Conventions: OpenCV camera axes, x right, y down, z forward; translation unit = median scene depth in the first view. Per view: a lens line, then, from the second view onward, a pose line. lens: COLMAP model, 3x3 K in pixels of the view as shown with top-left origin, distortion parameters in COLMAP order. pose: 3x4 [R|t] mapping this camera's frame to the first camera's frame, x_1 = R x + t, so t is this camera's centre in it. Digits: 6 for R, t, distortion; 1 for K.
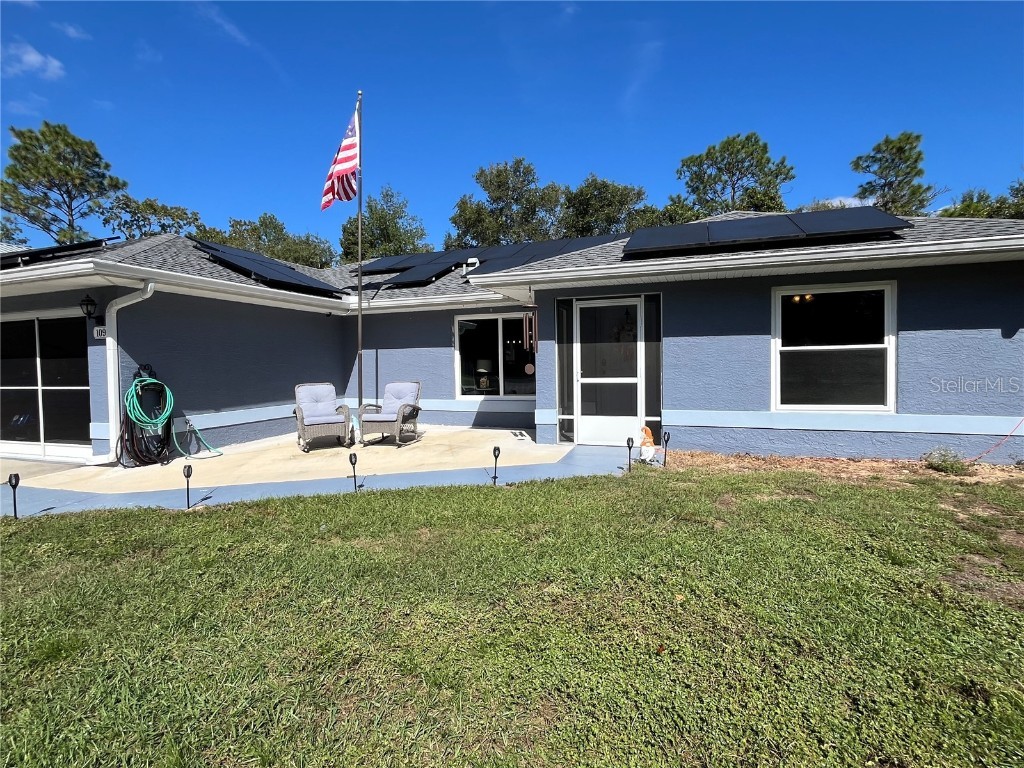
lens RADIAL K [[508.2, 0, 512.0], [0, 508.2, 384.0], [0, 0, 1]] dist [-0.000171, 0.000056]
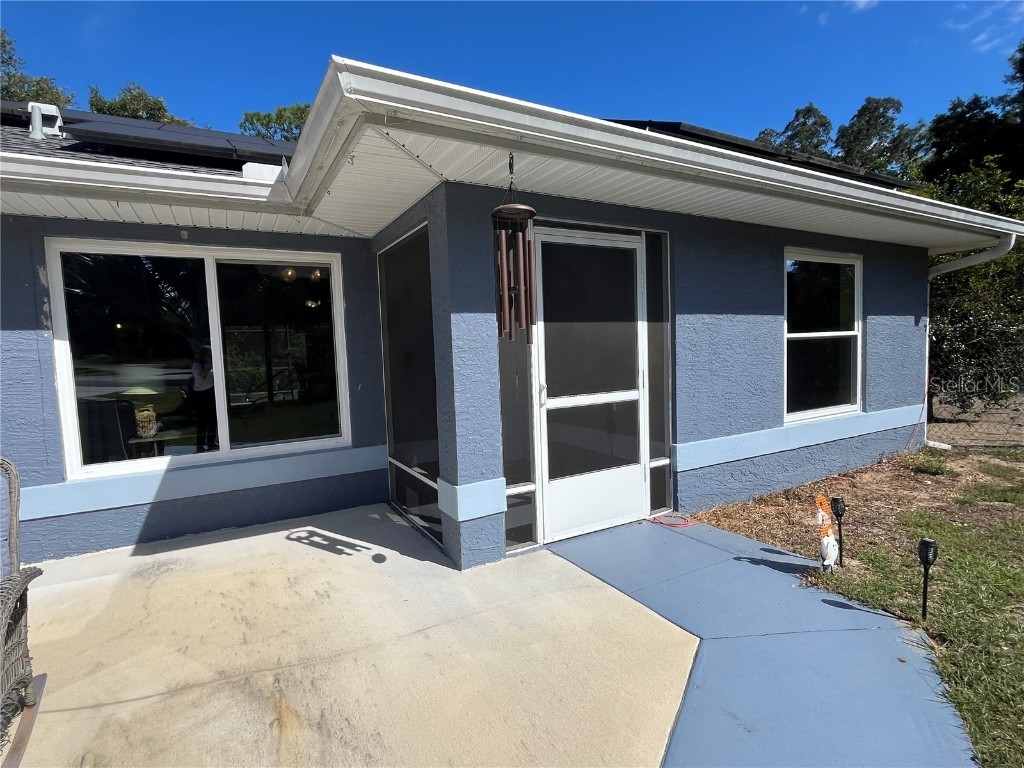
lens RADIAL K [[508.2, 0, 512.0], [0, 508.2, 384.0], [0, 0, 1]] dist [-0.000171, 0.000056]
pose [[0.655158, -0.063244, 0.752840, -0.234028], [0.053050, 0.997881, 0.037663, -0.045022], [-0.753627, 0.015263, 0.657125, 0.752504]]
